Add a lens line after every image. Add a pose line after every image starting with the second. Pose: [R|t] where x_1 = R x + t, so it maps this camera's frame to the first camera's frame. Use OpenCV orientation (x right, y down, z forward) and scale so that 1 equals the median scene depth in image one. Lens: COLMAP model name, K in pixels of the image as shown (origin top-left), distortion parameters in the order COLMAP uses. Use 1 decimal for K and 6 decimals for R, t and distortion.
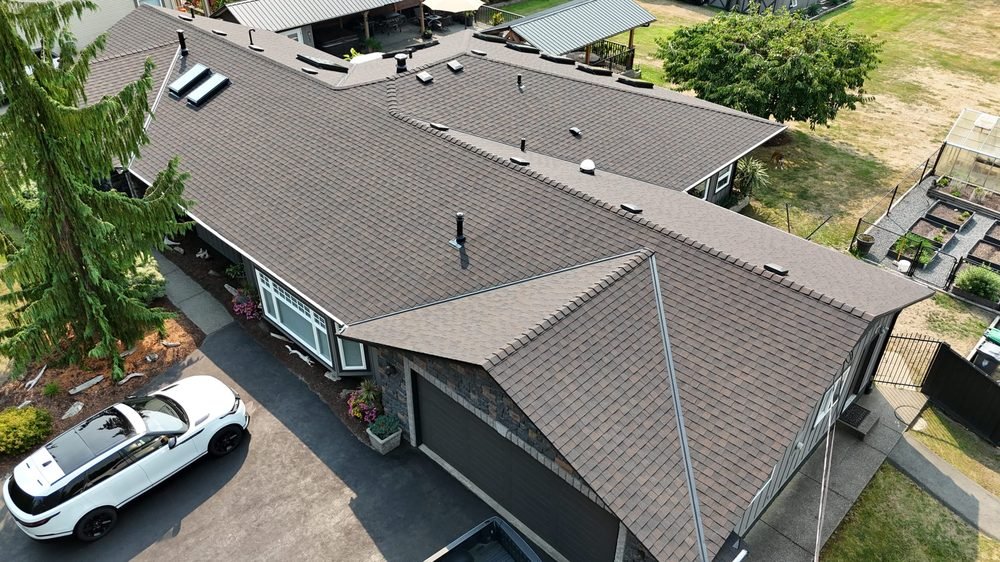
lens RADIAL K [[738.7, 0, 503.0], [0, 738.7, 278.8], [0, 0, 1]] dist [0.088888, -0.065596]
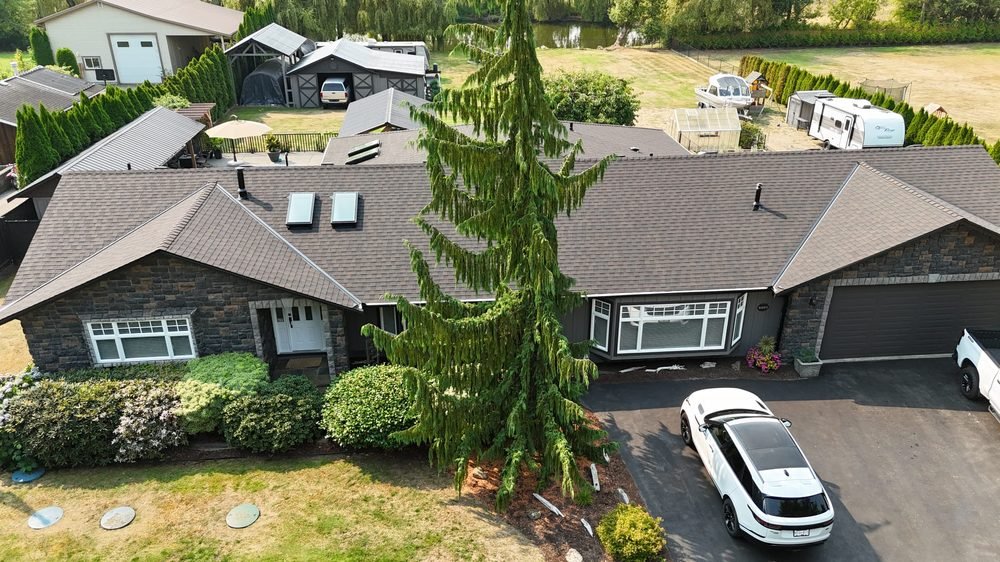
lens RADIAL K [[738.7, 0, 503.0], [0, 738.7, 278.8], [0, 0, 1]] dist [0.088888, -0.065596]
pose [[0.649387, -0.327491, 0.686328, -0.989051], [0.440206, 0.897818, 0.011894, -0.115570], [-0.620093, 0.294402, 0.727195, 0.286252]]
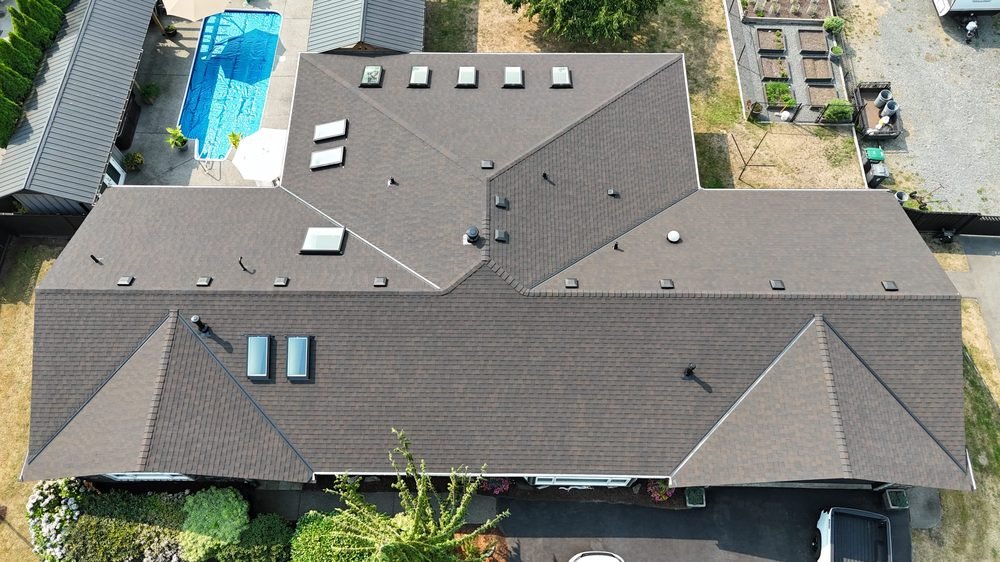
lens RADIAL K [[738.7, 0, 503.0], [0, 738.7, 278.8], [0, 0, 1]] dist [0.088888, -0.065596]
pose [[0.726217, -0.623822, 0.288885, -0.453461], [0.401927, 0.726194, 0.557760, -0.826347], [-0.557730, -0.288944, 0.778106, 0.145845]]
